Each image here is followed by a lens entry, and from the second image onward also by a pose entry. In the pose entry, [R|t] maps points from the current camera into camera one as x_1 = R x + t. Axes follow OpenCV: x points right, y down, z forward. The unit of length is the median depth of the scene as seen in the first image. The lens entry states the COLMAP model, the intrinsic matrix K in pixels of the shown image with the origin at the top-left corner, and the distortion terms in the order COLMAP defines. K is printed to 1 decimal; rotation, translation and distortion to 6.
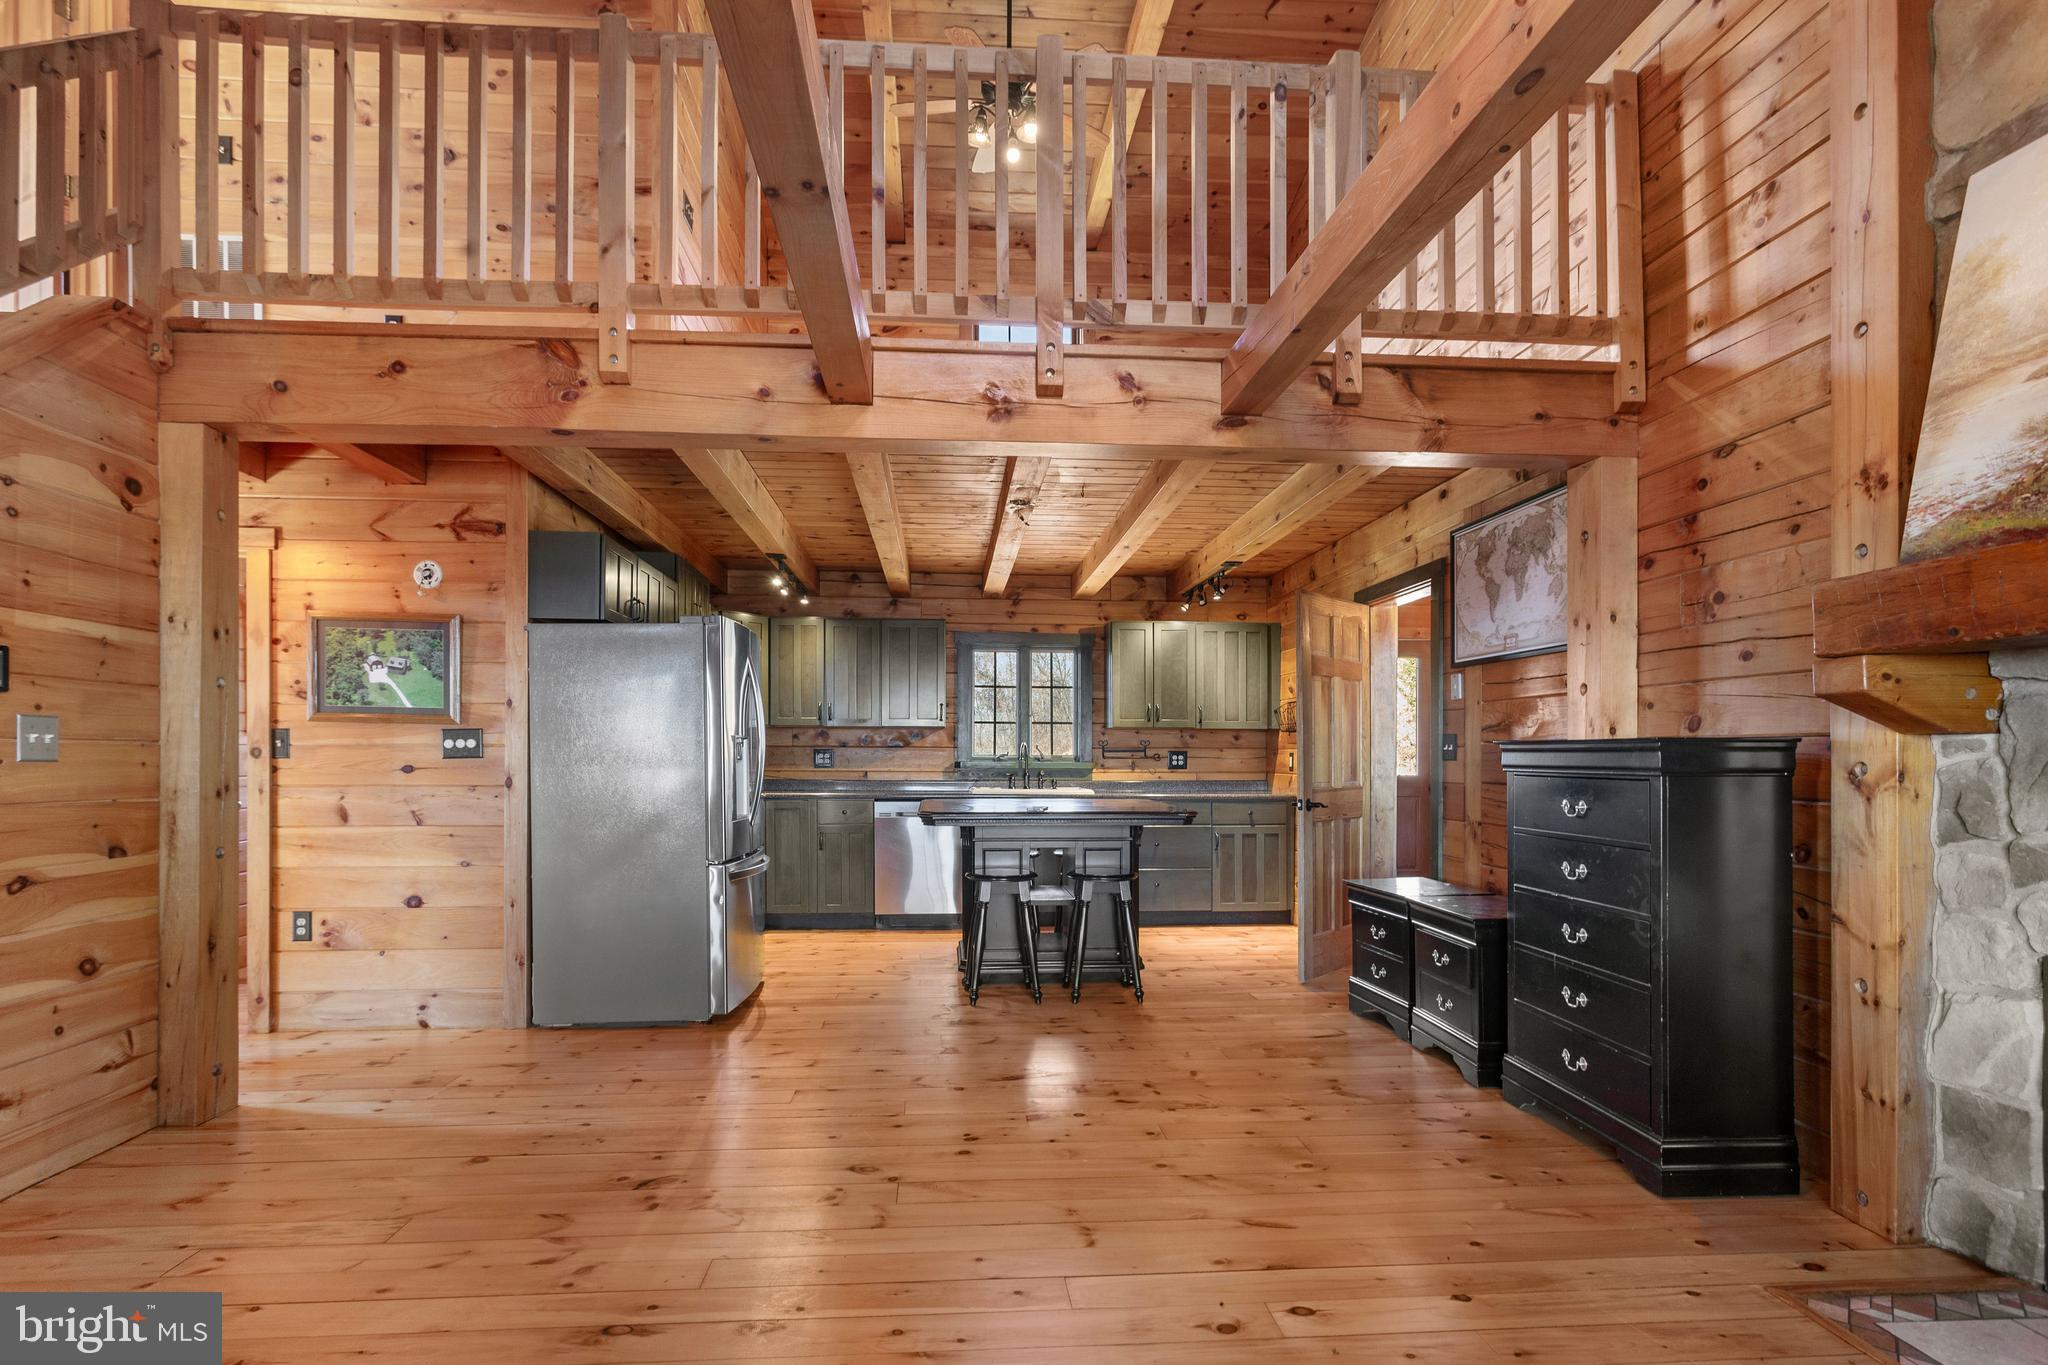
lens RADIAL K [[1017.2, 0, 1016.0], [0, 1017.2, 769.9], [0, 0, 1]] dist [0.000550, 0.000103]
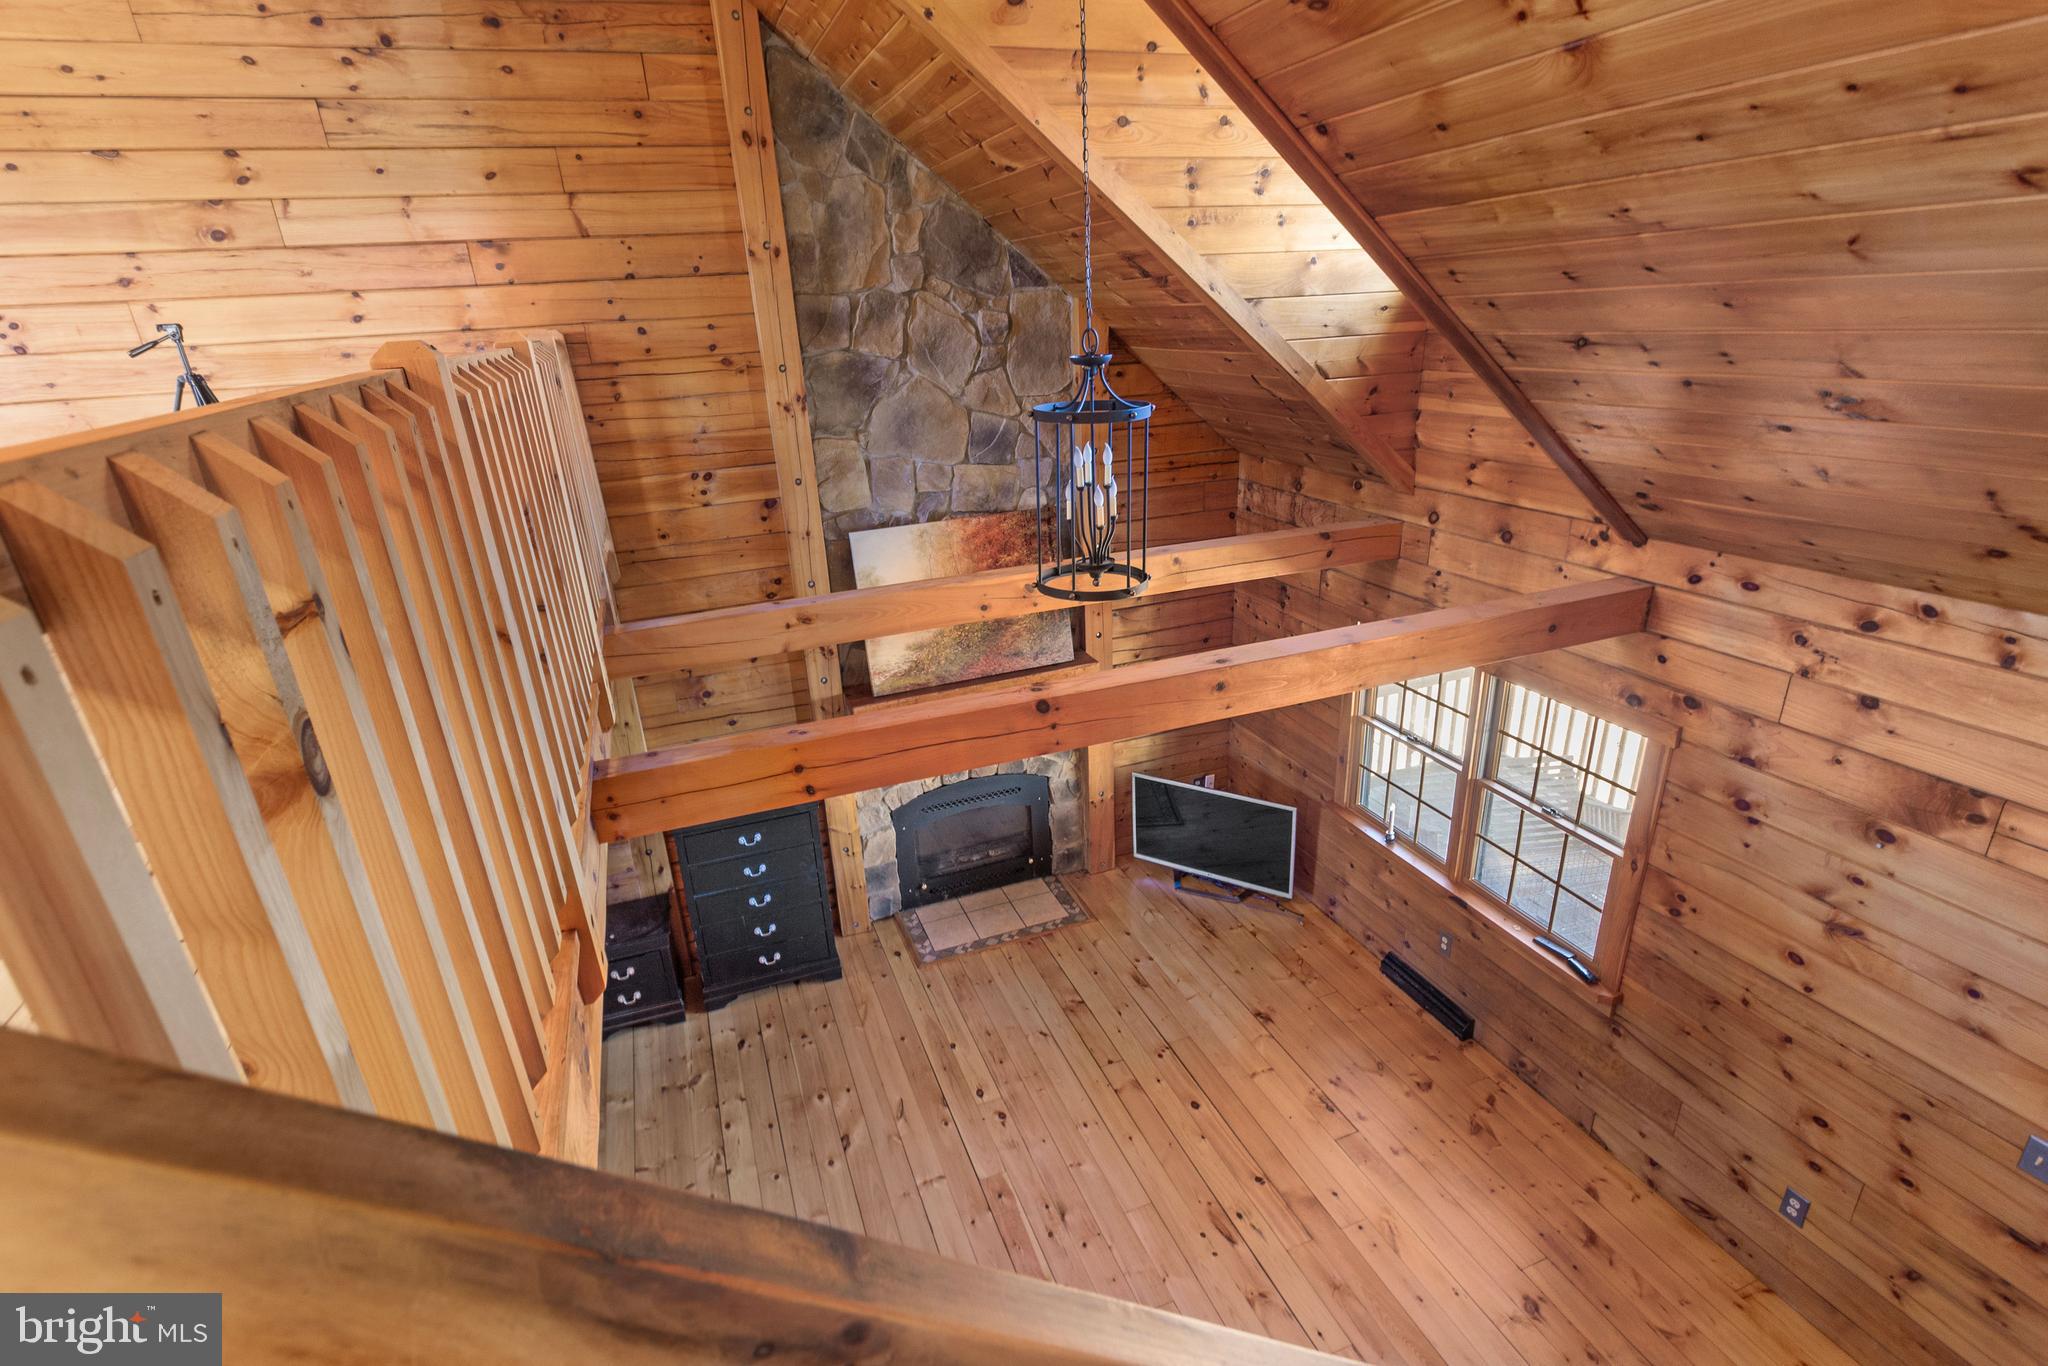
lens RADIAL K [[971.1, 0, 1024.0], [0, 971.1, 683.0], [0, 0, 1]] dist [-0.000259, -0.000006]
pose [[-0.285620, -0.334020, 0.898249, -1.108382], [0.048393, 0.931072, 0.361613, -0.882187], [-0.957120, 0.146753, -0.249769, 1.027849]]
